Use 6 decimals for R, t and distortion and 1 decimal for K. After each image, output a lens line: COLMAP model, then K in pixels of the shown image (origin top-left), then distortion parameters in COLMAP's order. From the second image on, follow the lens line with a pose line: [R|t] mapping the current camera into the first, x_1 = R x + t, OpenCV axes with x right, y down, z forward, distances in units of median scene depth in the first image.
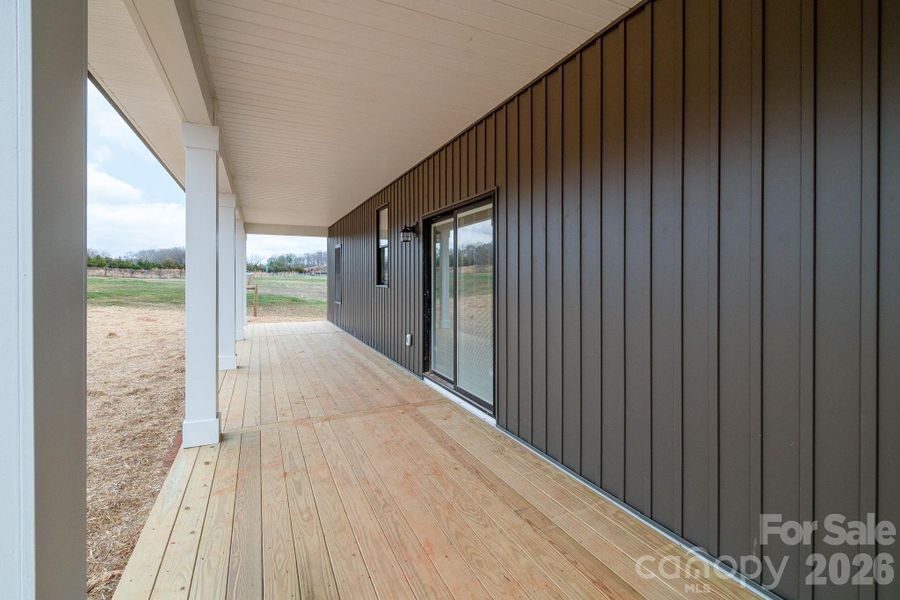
lens RADIAL K [[411.9, 0, 451.7], [0, 411.9, 278.8], [0, 0, 1]] dist [0.002077, 0.000115]
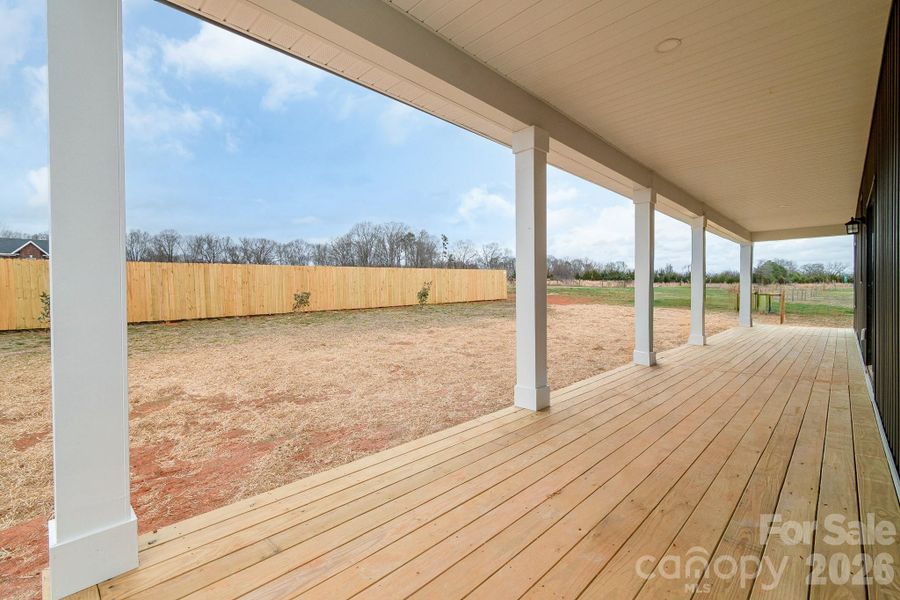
lens RADIAL K [[398.7, 0, 449.3], [0, 398.7, 297.4], [0, 0, 1]] dist [0.011967, -0.005579]
pose [[0.340935, 0.009343, -0.940040, 0.496213], [0.000049, 0.999950, 0.009956, 0.057812], [0.940087, -0.003440, 0.340918, -0.263909]]
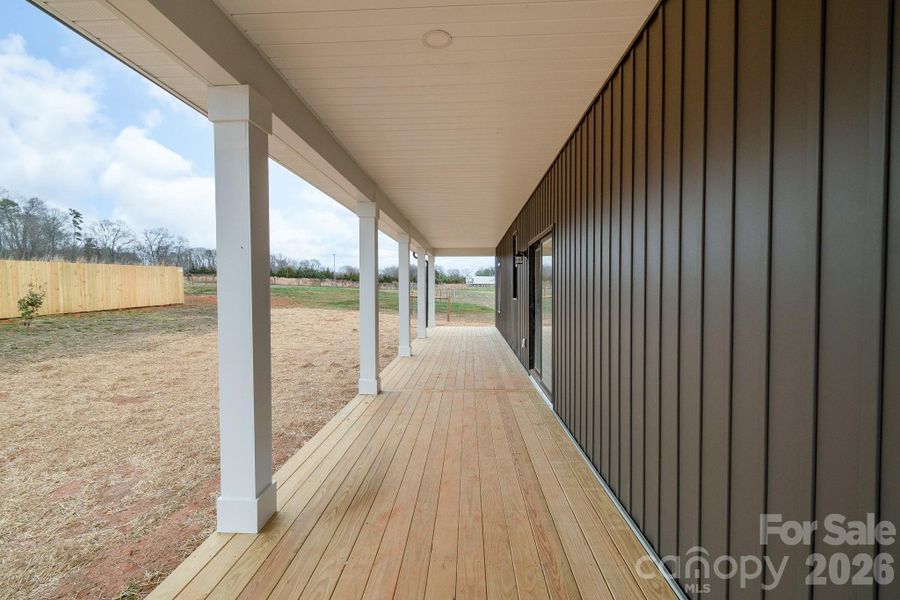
lens RADIAL K [[398.7, 0, 449.3], [0, 398.7, 297.4], [0, 0, 1]] dist [0.011967, -0.005579]
pose [[0.882223, 0.009715, -0.470732, 0.285027], [-0.000572, 0.999808, 0.019561, -0.013242], [0.470832, -0.016988, 0.882059, -0.171489]]
